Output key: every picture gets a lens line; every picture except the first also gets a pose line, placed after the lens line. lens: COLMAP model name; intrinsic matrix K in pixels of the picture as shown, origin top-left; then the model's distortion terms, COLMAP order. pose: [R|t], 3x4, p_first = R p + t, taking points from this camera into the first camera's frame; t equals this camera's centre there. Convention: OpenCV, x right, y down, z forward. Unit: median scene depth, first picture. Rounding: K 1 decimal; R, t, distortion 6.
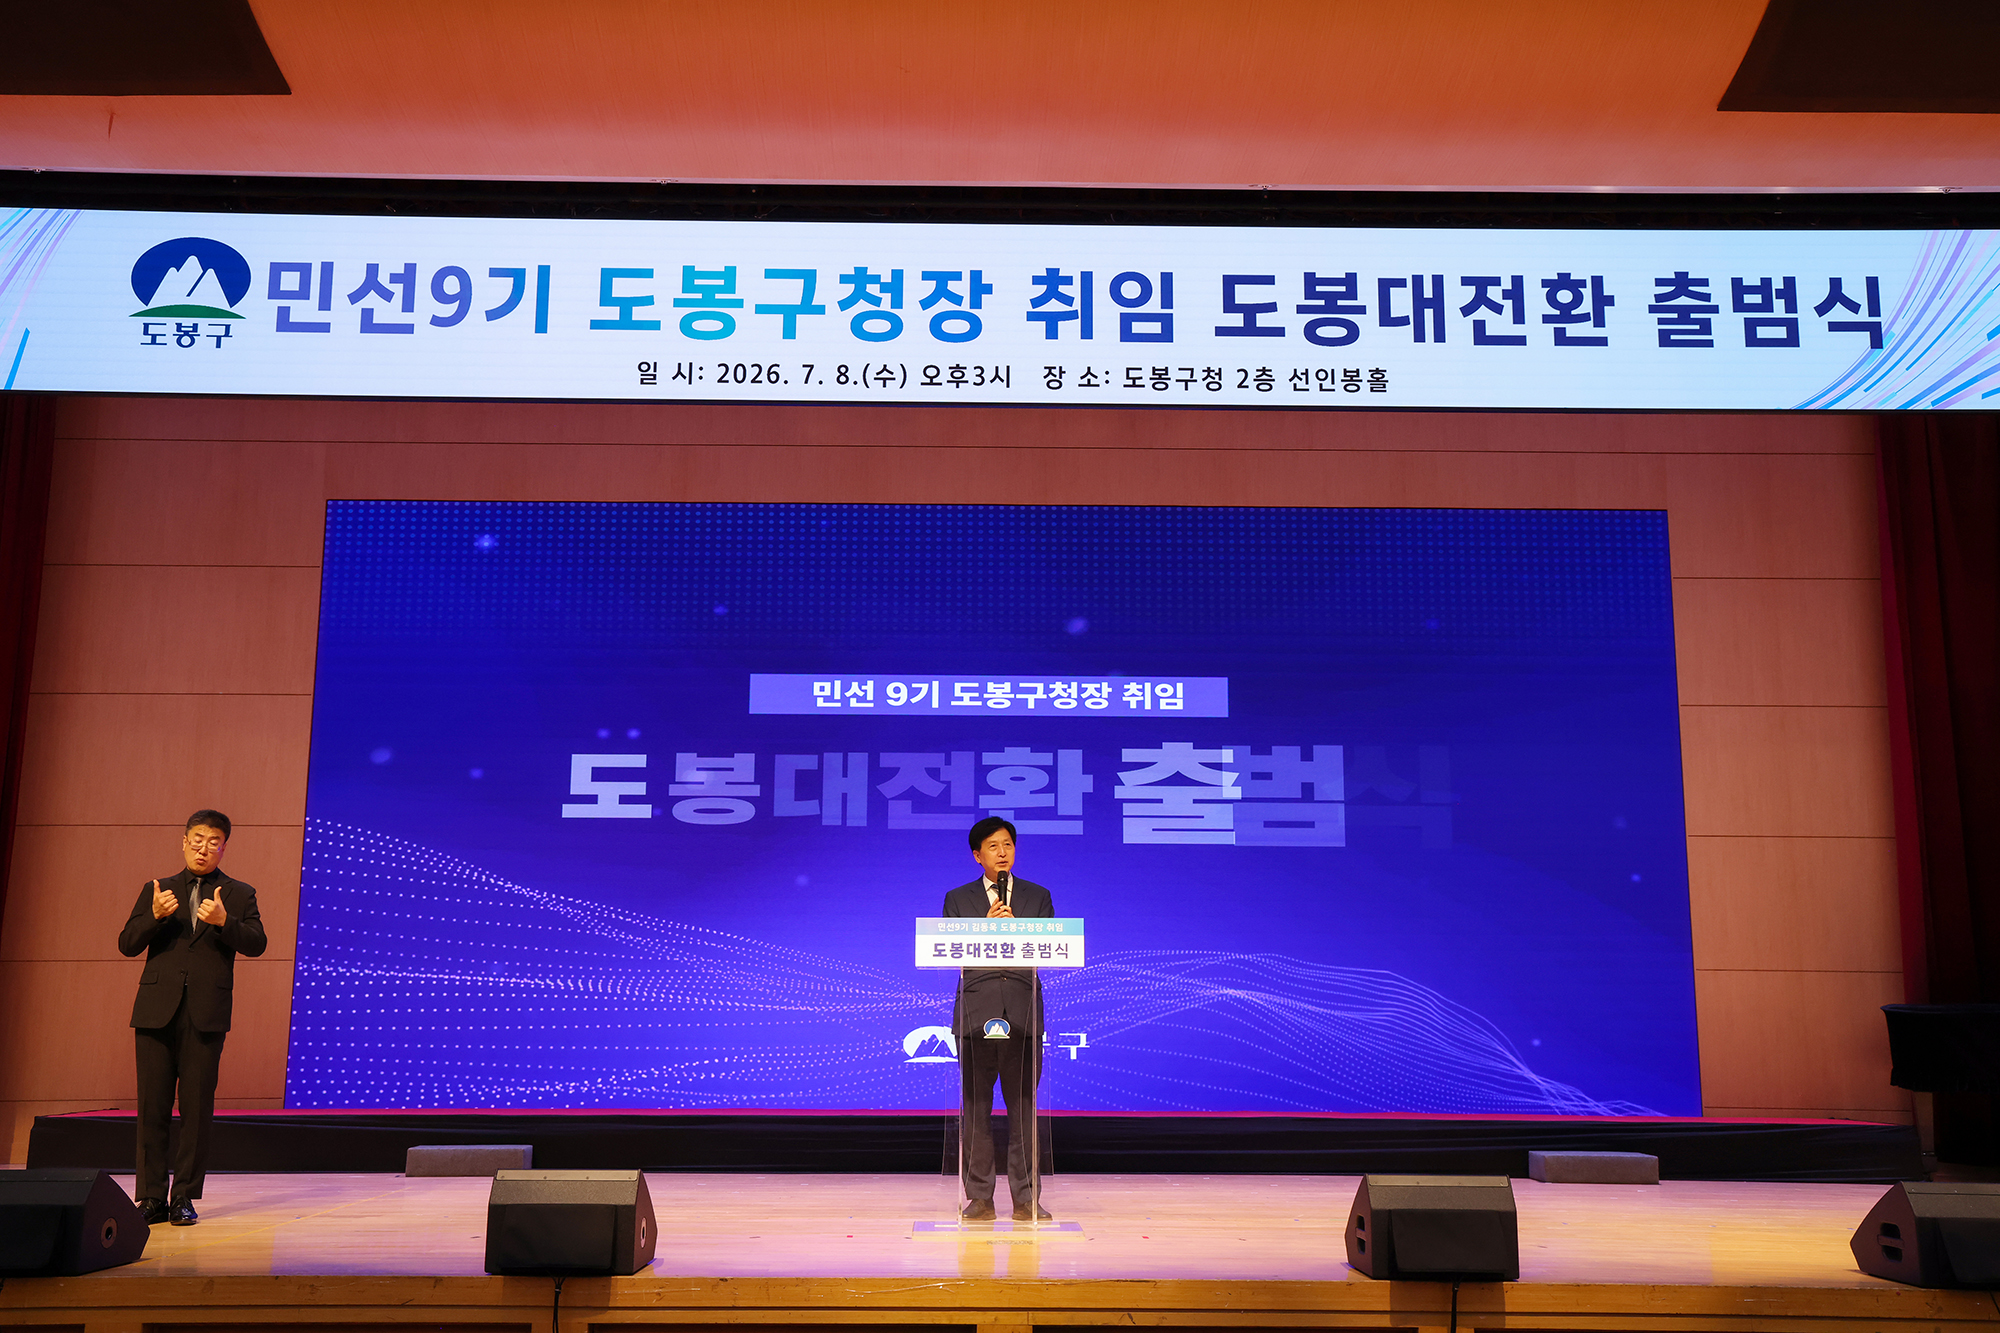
lens RADIAL K [[1903.0, 0, 1016.5], [0, 1903.0, 701.3], [0, 0, 1]] dist [0.064713, 0.000000]
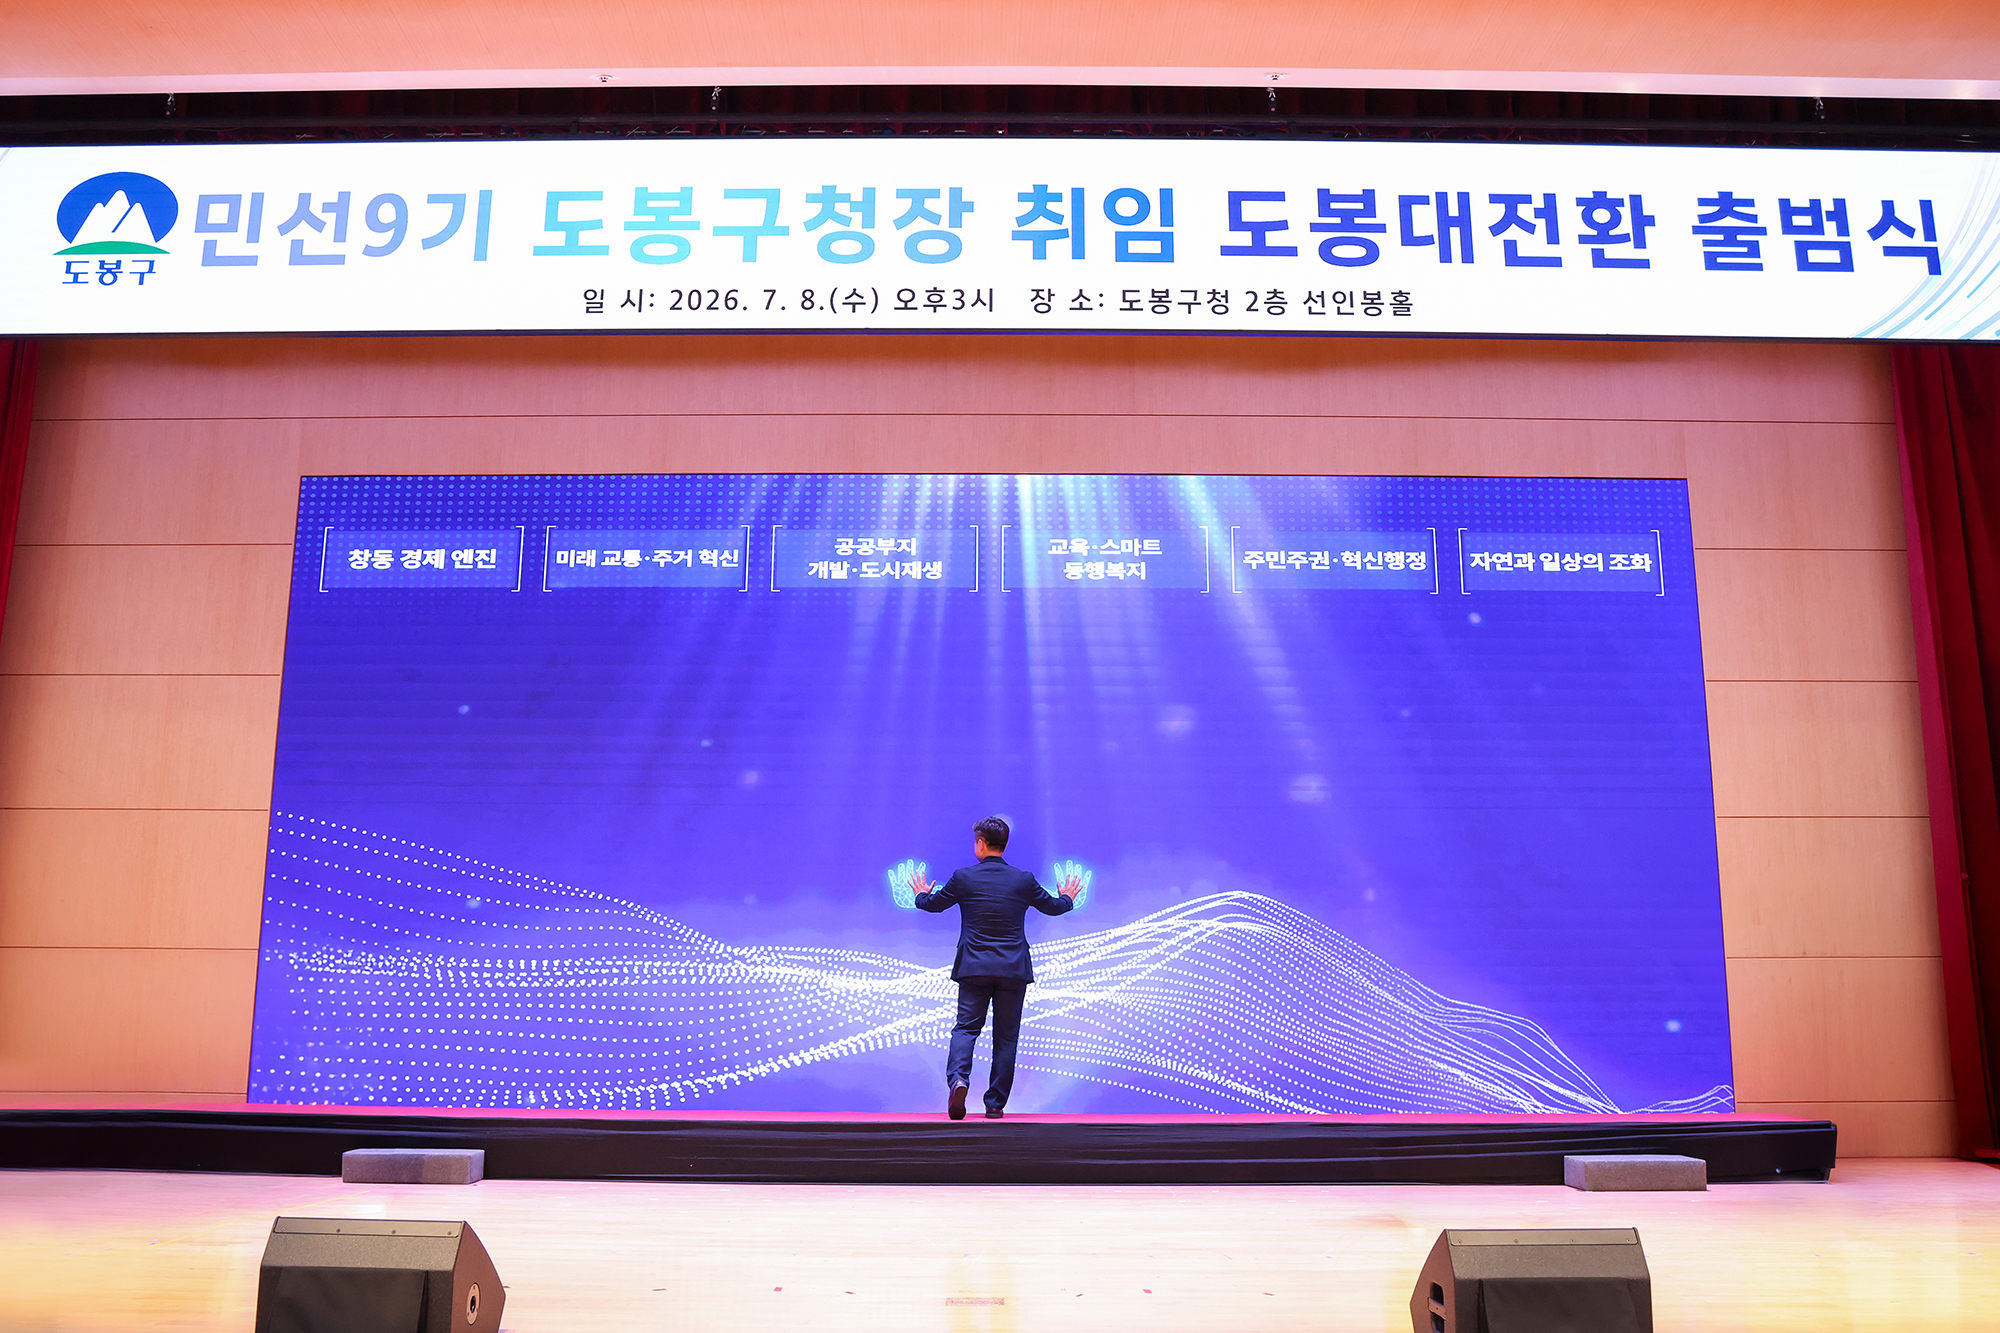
lens RADIAL K [[1707.8, 0, 1006.8], [0, 1707.8, 683.8], [0, 0, 1]] dist [-0.070781, 0.033535]
pose [[0.999874, -0.004532, -0.015199, 0.014277], [0.004140, 0.999661, -0.025720, 0.030904], [0.015310, 0.025654, 0.999554, 0.201263]]
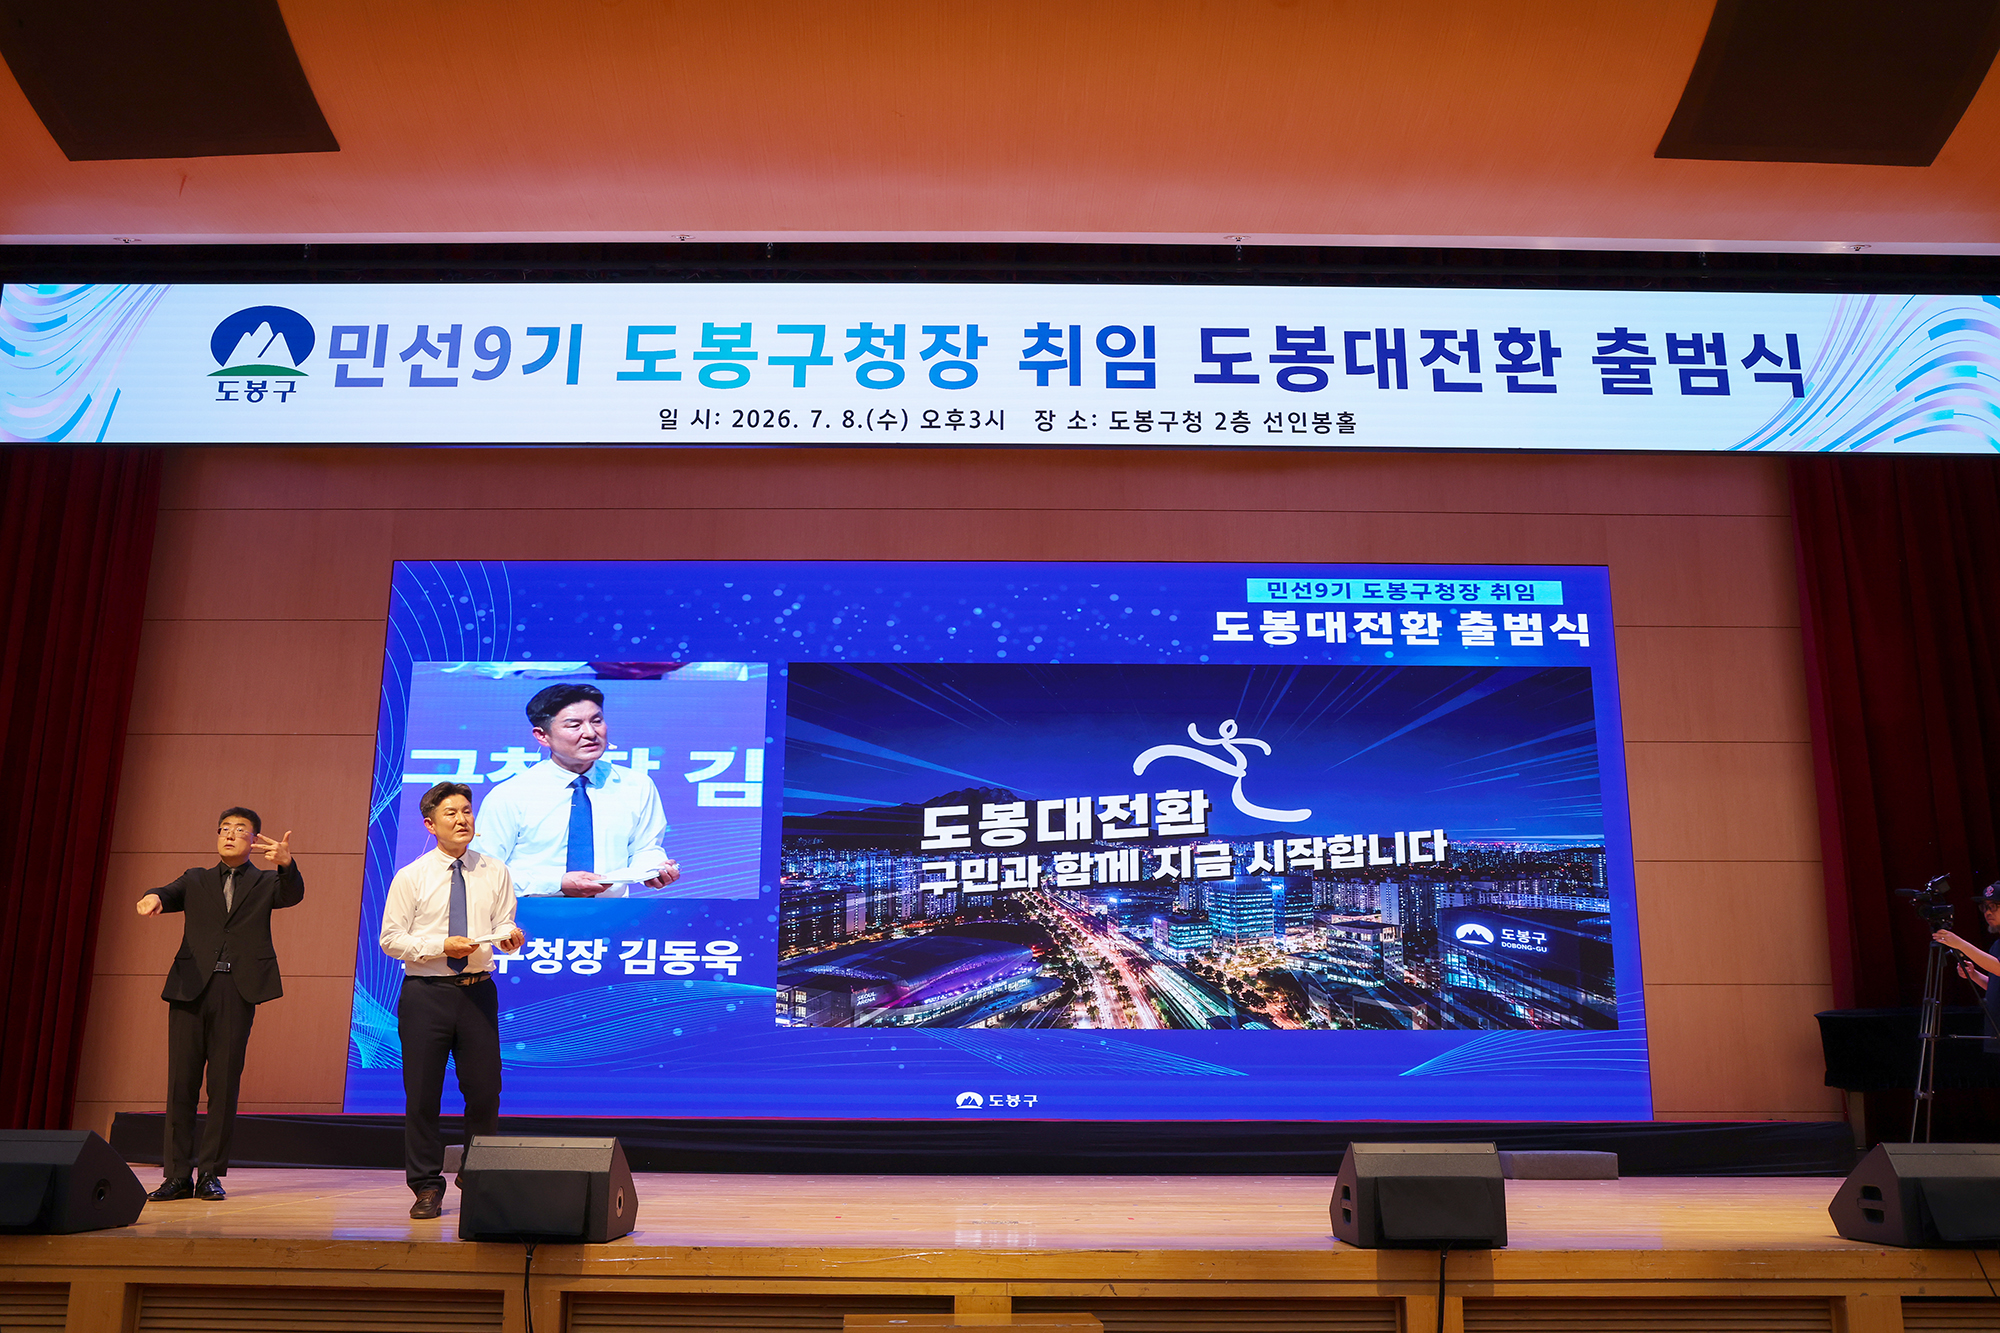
lens RADIAL K [[1660.1, 0, 1007.3], [0, 1660.1, 687.6], [0, 0, 1]] dist [-0.043467, 0.029778]
pose [[0.999918, -0.002918, -0.012469, 0.009623], [0.002154, 0.998148, -0.060800, 0.036482], [0.012623, 0.060768, 0.998072, 0.077286]]
